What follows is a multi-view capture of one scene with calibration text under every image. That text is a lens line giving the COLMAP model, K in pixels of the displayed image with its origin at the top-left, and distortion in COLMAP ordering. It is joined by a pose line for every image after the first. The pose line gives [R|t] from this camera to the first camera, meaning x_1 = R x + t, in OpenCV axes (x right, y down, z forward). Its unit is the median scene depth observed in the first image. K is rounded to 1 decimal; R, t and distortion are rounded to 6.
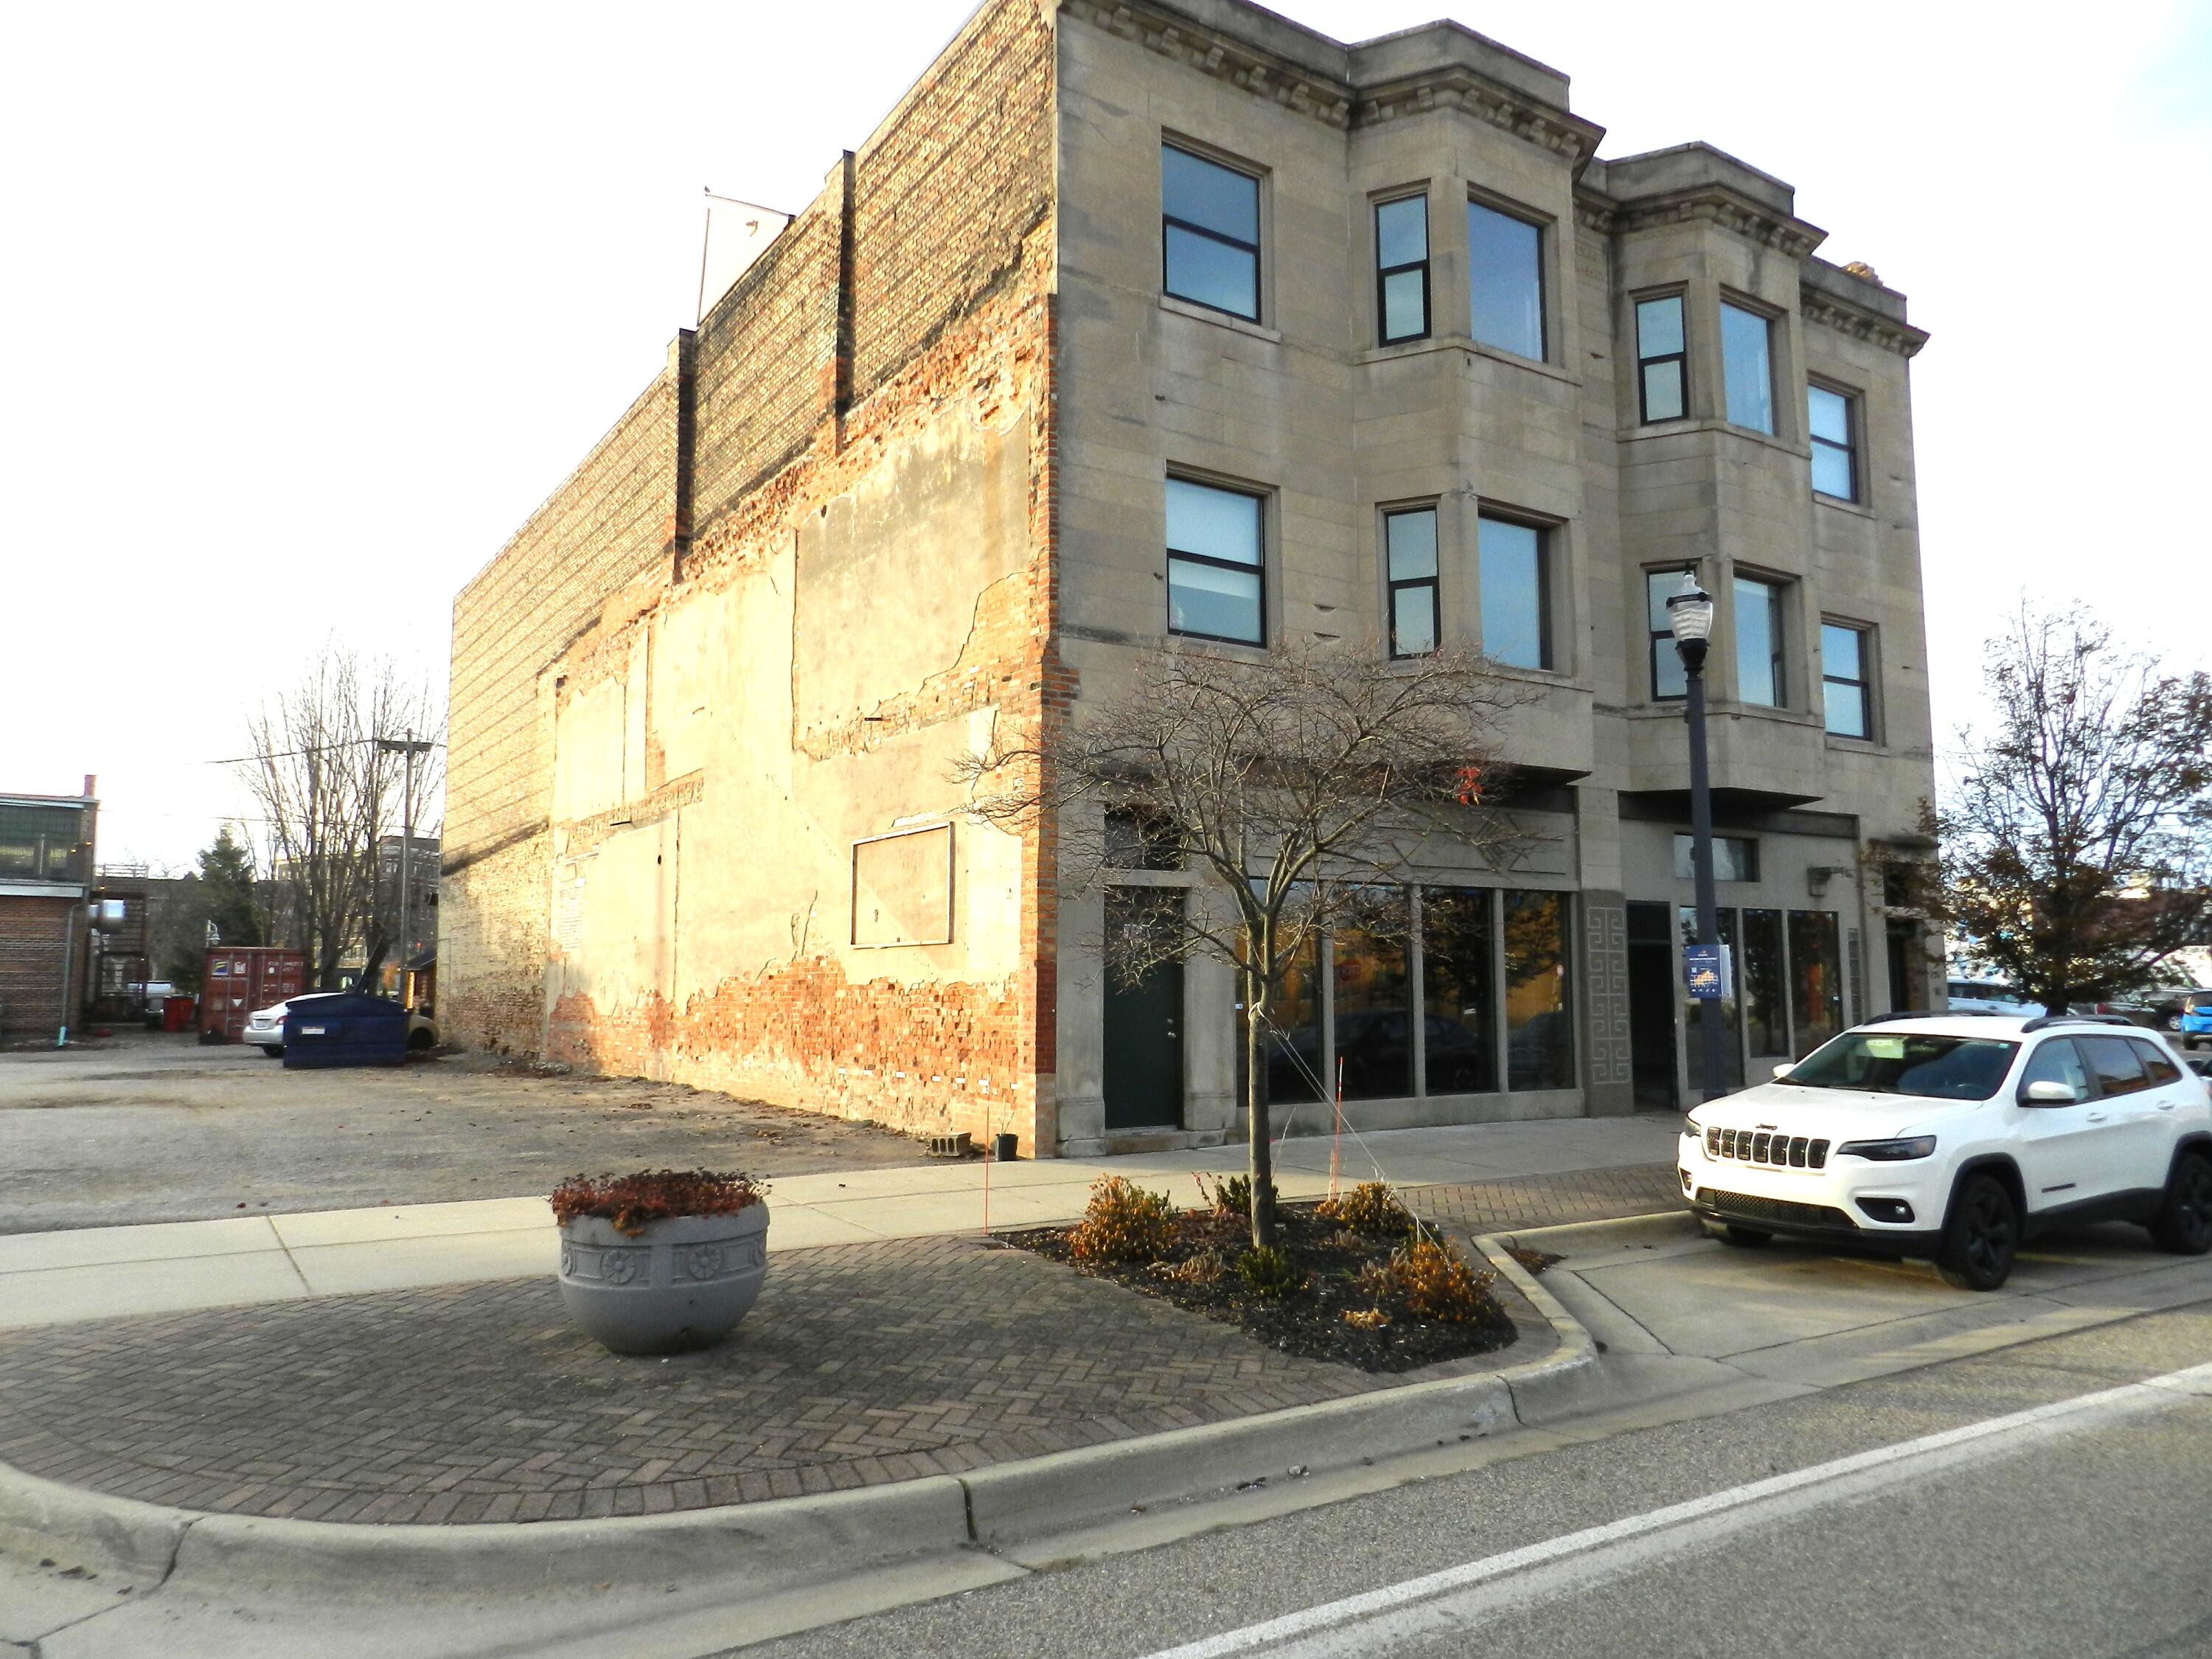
lens RADIAL K [[1513.2, 0, 1097.2], [0, 1513.2, 833.8], [0, 0, 1]] dist [0.019530, 0.002761]
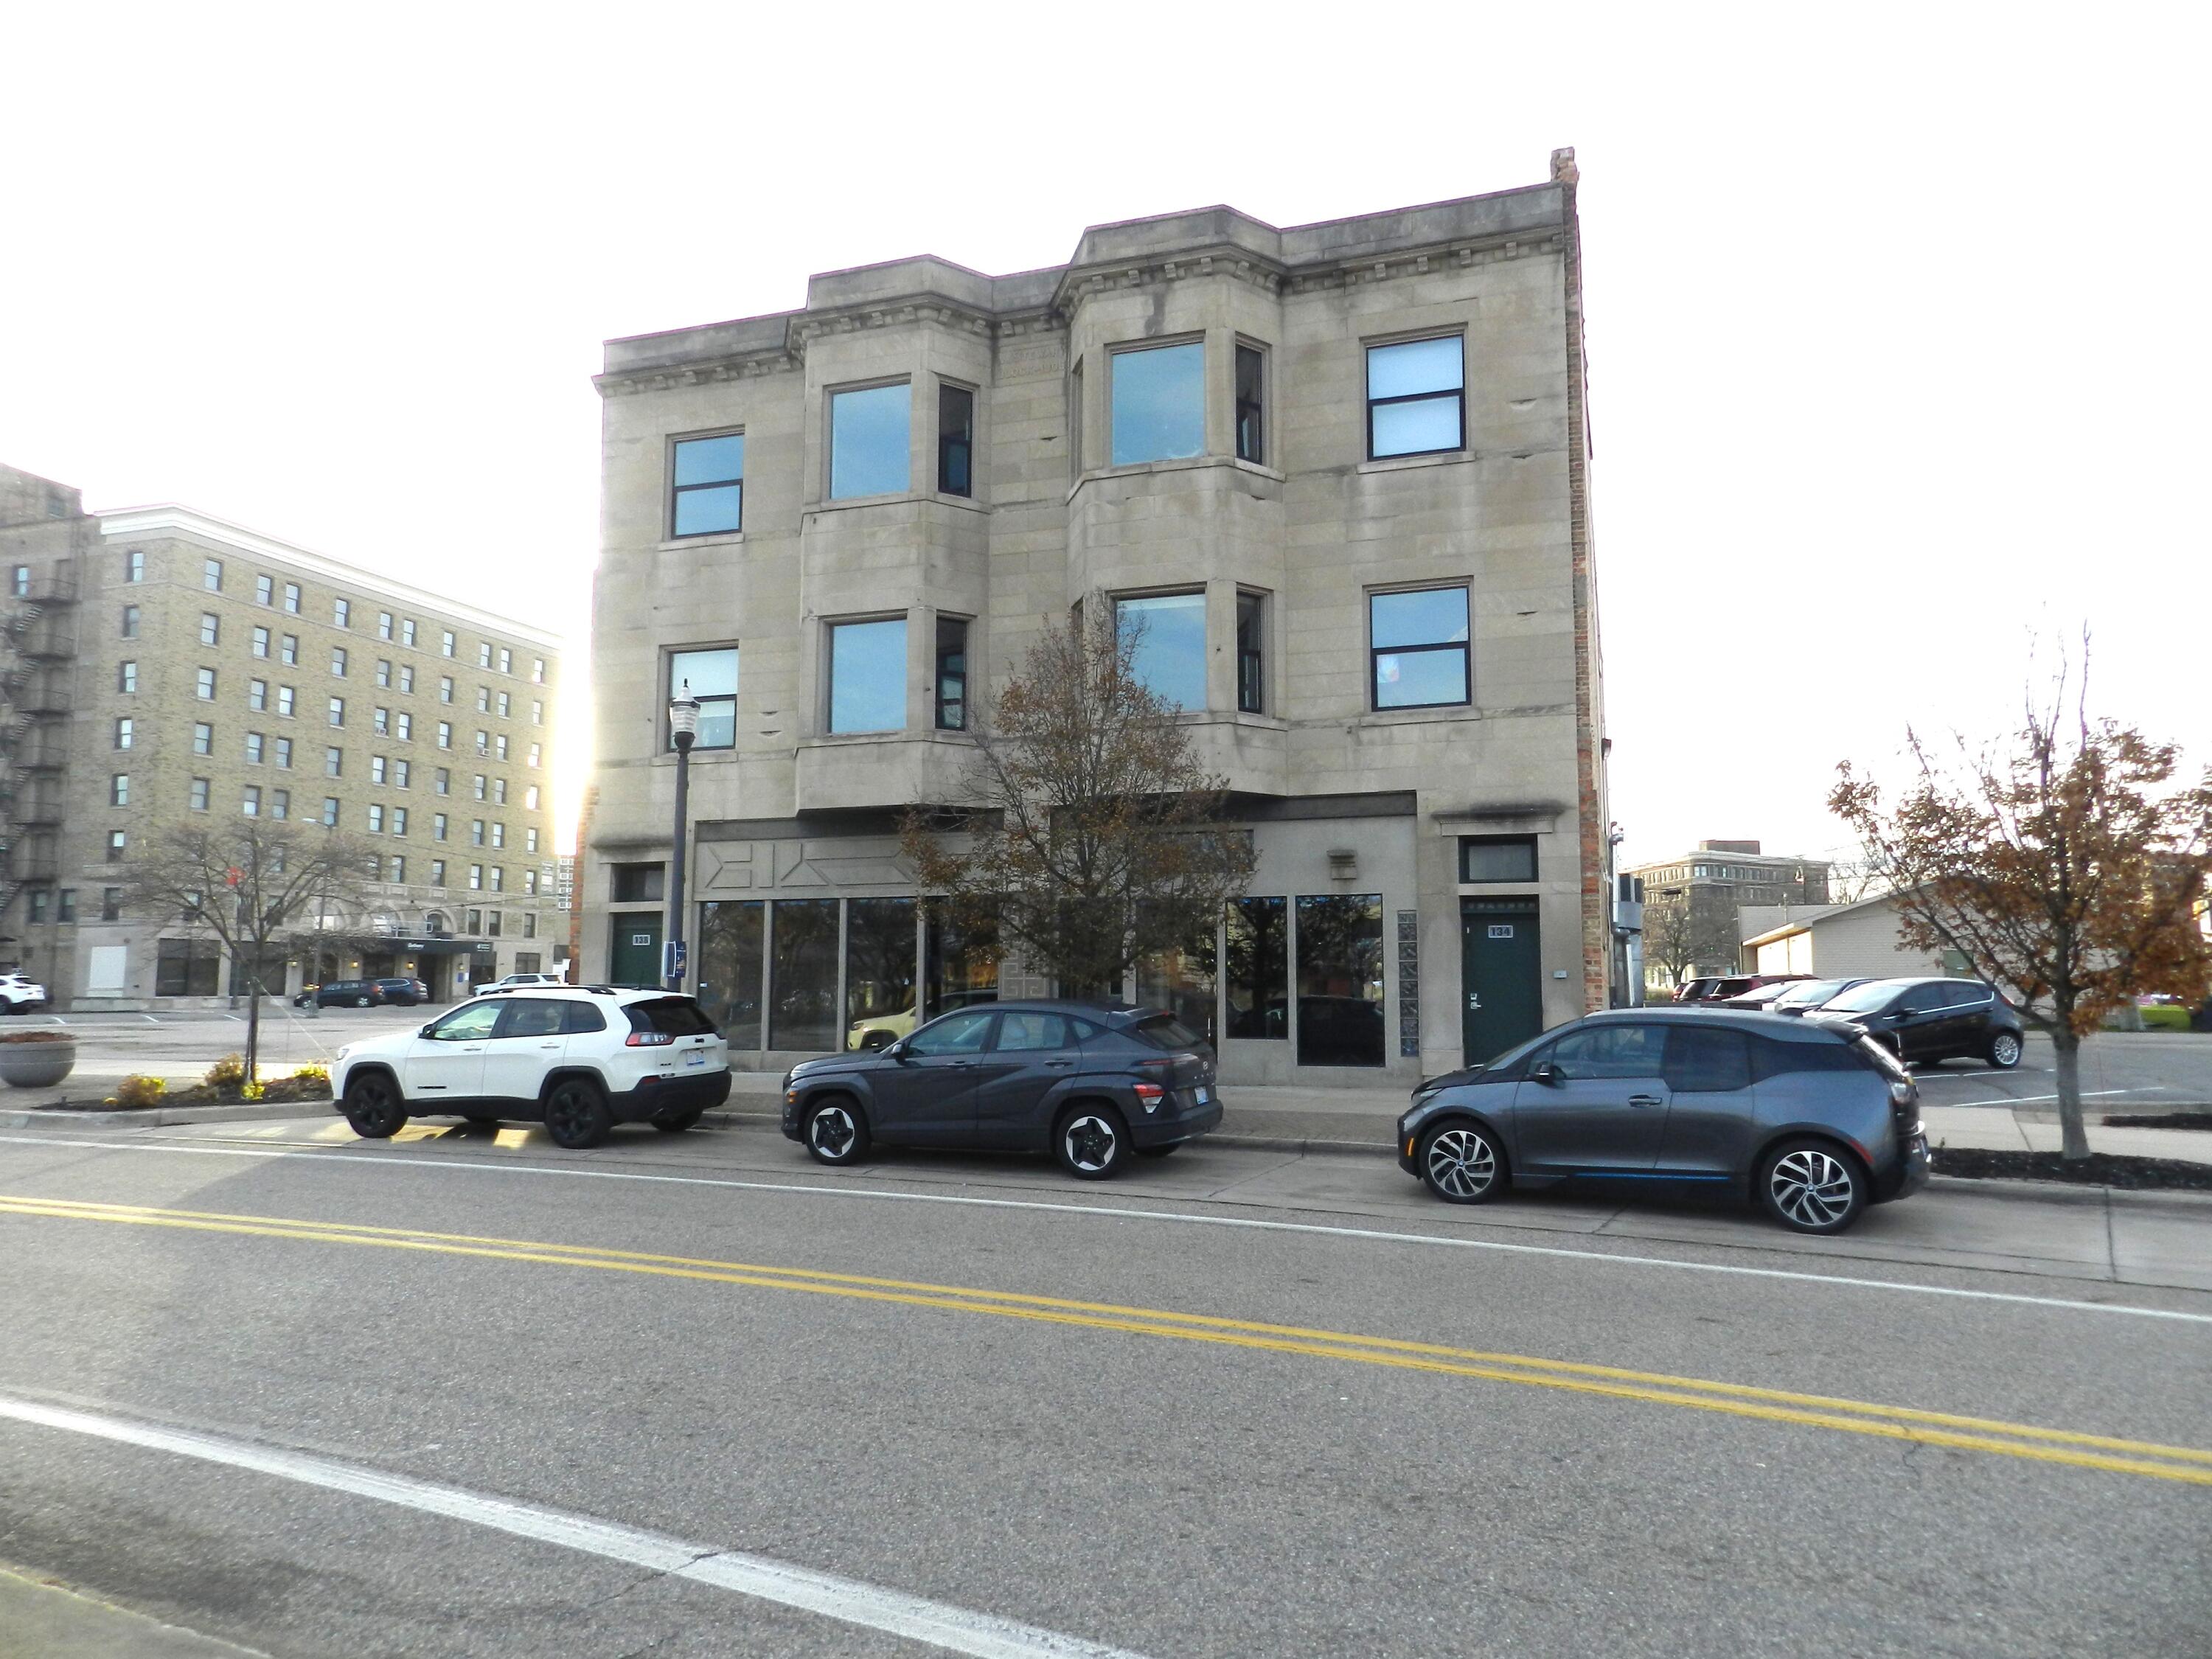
lens RADIAL K [[1513.2, 0, 1097.2], [0, 1513.2, 833.8], [0, 0, 1]] dist [0.019530, 0.002761]
pose [[0.609420, -0.077311, -0.789069, 0.768968], [0.079569, 0.996174, -0.036148, 0.023074], [0.788844, -0.040756, 0.613240, 0.180038]]
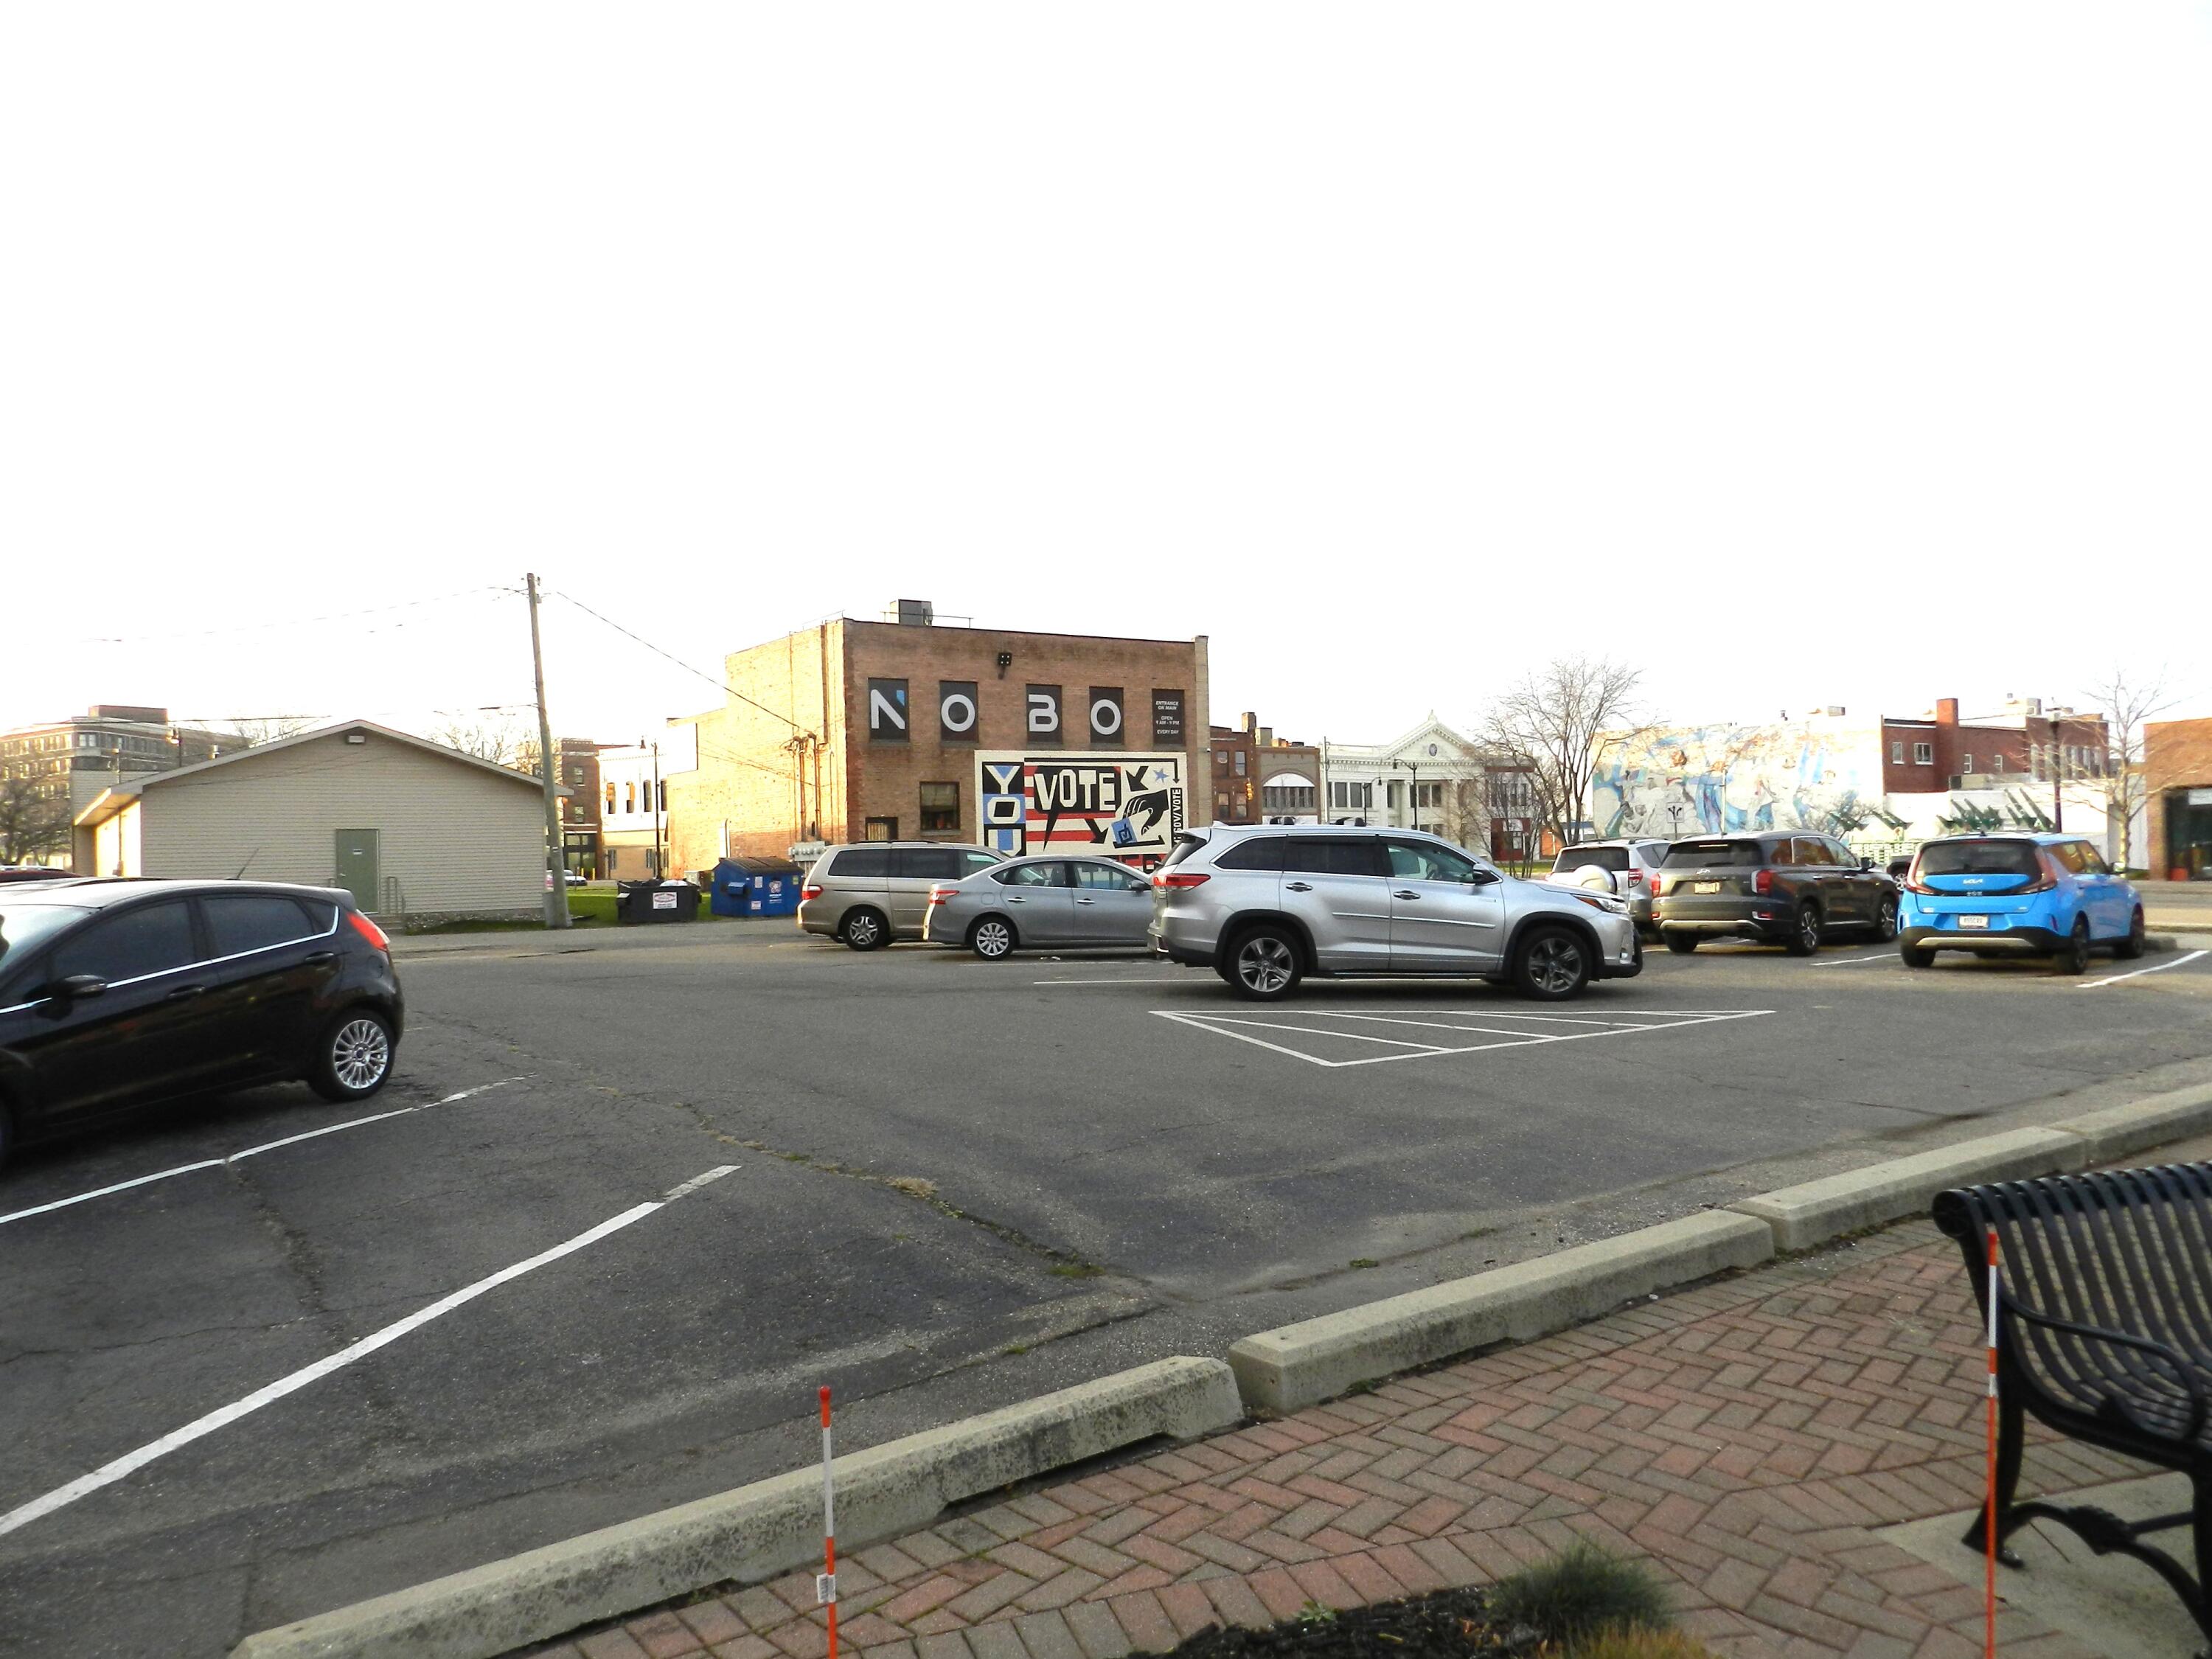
lens RADIAL K [[1513.2, 0, 1097.2], [0, 1513.2, 833.8], [0, 0, 1]] dist [0.019530, 0.002761]
pose [[0.999205, -0.021104, 0.033810, 0.571893], [0.018030, 0.995888, 0.088785, 0.071340], [-0.035544, -0.088105, 0.995477, 0.703949]]
